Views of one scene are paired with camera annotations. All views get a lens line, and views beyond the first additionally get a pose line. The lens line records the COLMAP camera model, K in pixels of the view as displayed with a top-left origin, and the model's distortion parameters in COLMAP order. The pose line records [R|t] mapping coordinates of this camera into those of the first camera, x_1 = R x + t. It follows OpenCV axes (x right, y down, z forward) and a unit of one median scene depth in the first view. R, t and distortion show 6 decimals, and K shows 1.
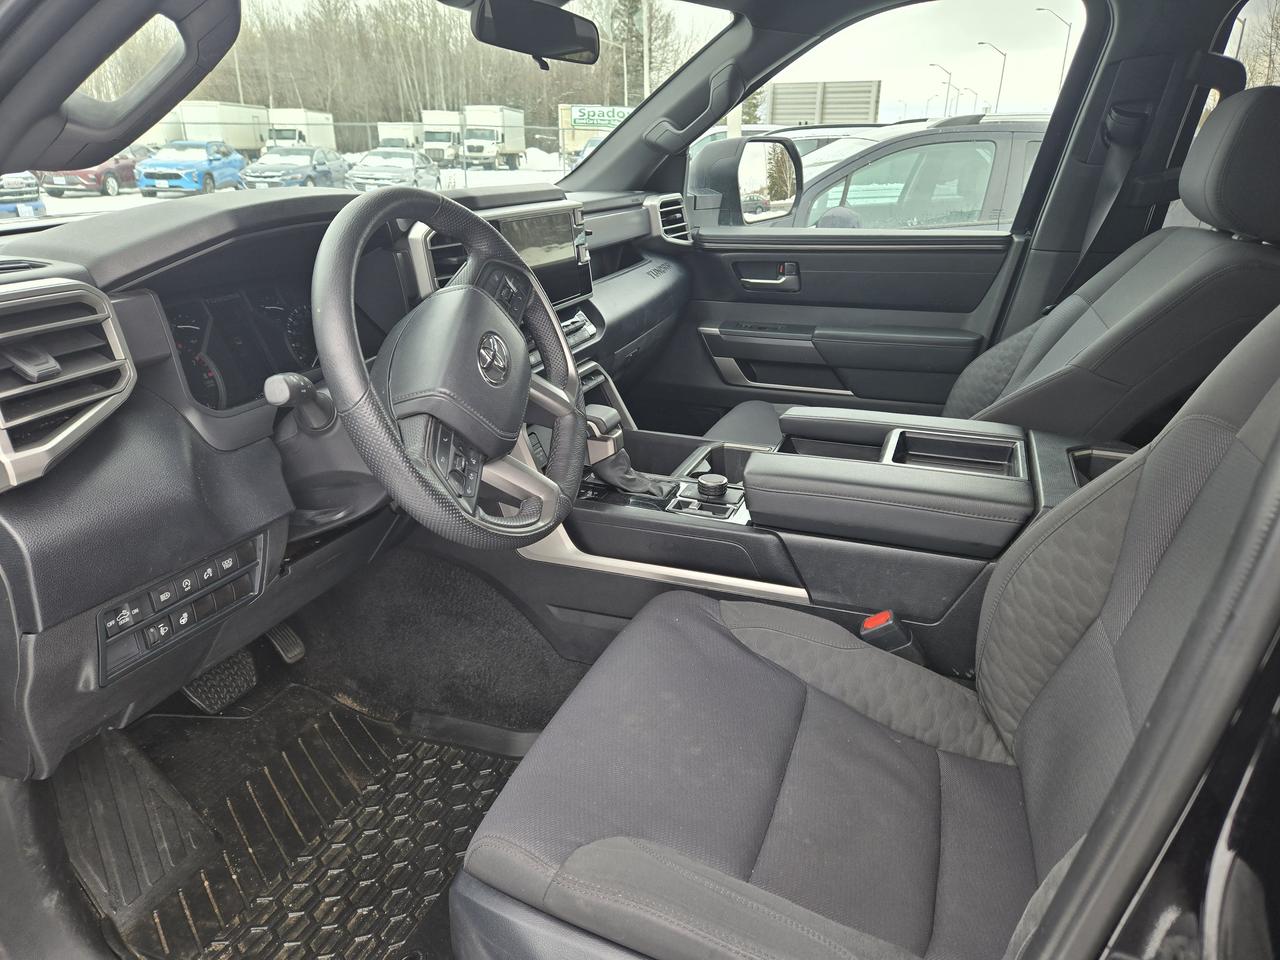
lens RADIAL K [[850.7, 0, 640.0], [0, 850.7, 480.0], [0, 0, 1]] dist [0.049937, -0.060884]
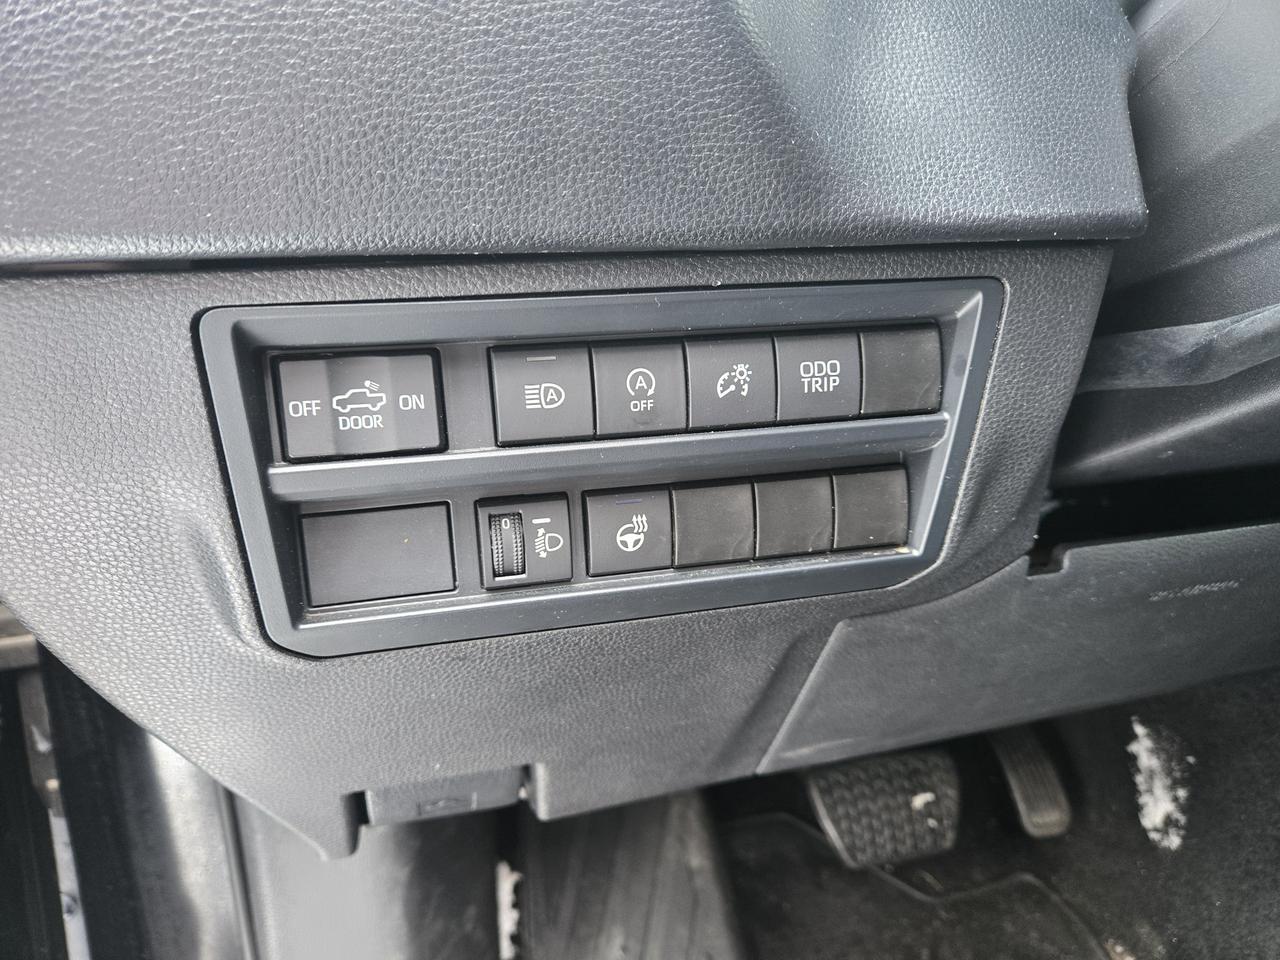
lens RADIAL K [[850.7, 0, 640.0], [0, 850.7, 480.0], [0, 0, 1]] dist [0.049937, -0.060884]
pose [[0.602770, 0.127794, -0.787615, -0.262742], [-0.247792, 0.968267, -0.032532, 0.127820], [0.758464, 0.214775, 0.615308, 0.690072]]
